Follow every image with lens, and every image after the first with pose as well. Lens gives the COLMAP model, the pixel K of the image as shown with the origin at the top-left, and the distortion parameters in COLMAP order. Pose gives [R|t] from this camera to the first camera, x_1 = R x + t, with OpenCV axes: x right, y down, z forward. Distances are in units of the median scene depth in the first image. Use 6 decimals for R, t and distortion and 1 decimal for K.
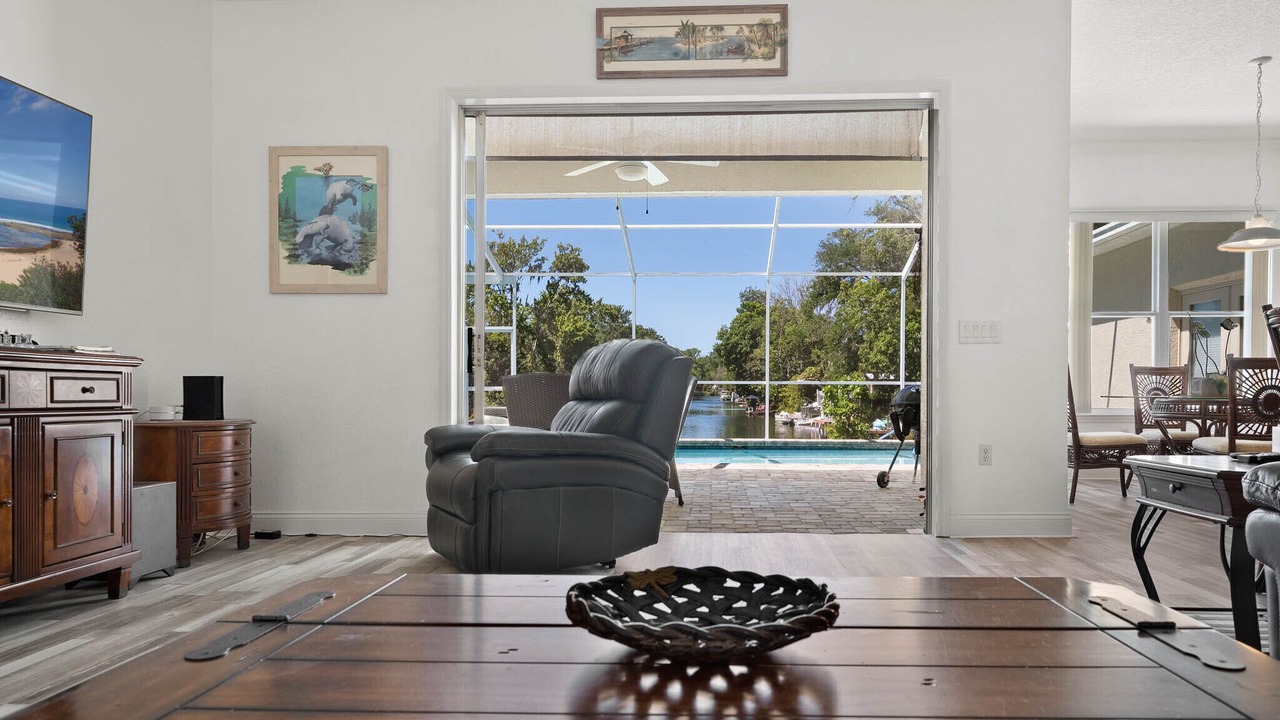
lens RADIAL K [[801.5, 0, 670.0], [0, 801.5, 393.2], [0, 0, 1]] dist [-0.018255, 0.008218]
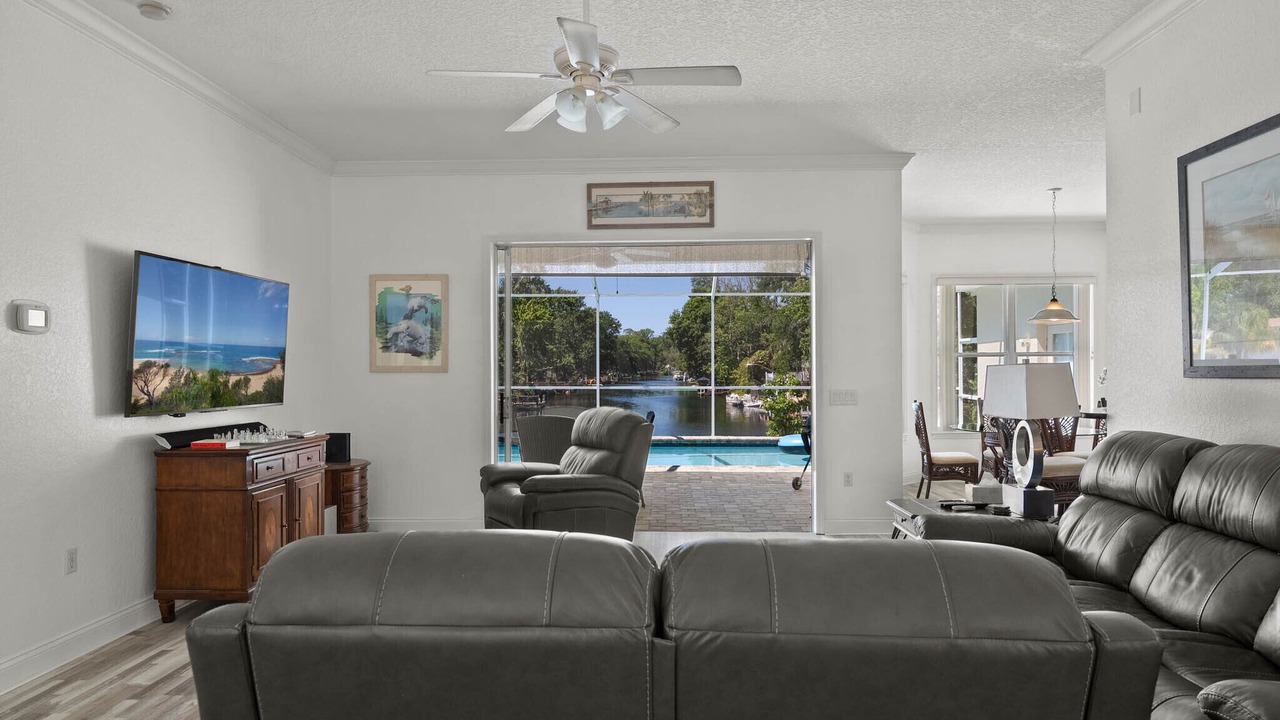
lens RADIAL K [[761.8, 0, 618.0], [0, 761.8, 355.1], [0, 0, 1]] dist [-0.004395, -0.004737]
pose [[0.999936, -0.006282, -0.009411, -0.022106], [0.006008, 0.999564, -0.028898, -0.113891], [0.009588, 0.028839, 0.999538, -0.427080]]
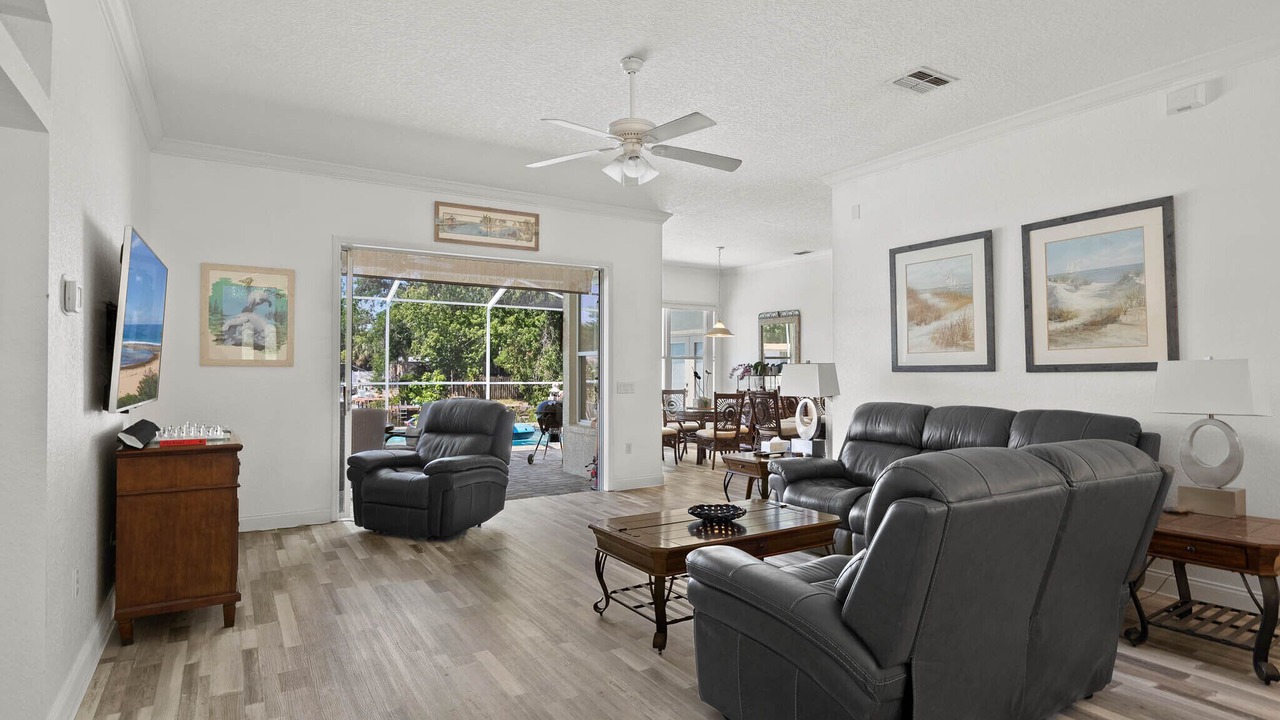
lens RADIAL K [[660.3, 0, 630.7], [0, 660.3, 348.9], [0, 0, 1]] dist [-0.002443, 0.000347]
pose [[0.841828, 0.017400, 0.539465, -0.494084], [0.002919, 0.999319, -0.036788, -0.110390], [-0.539737, 0.032544, 0.841204, -0.403885]]
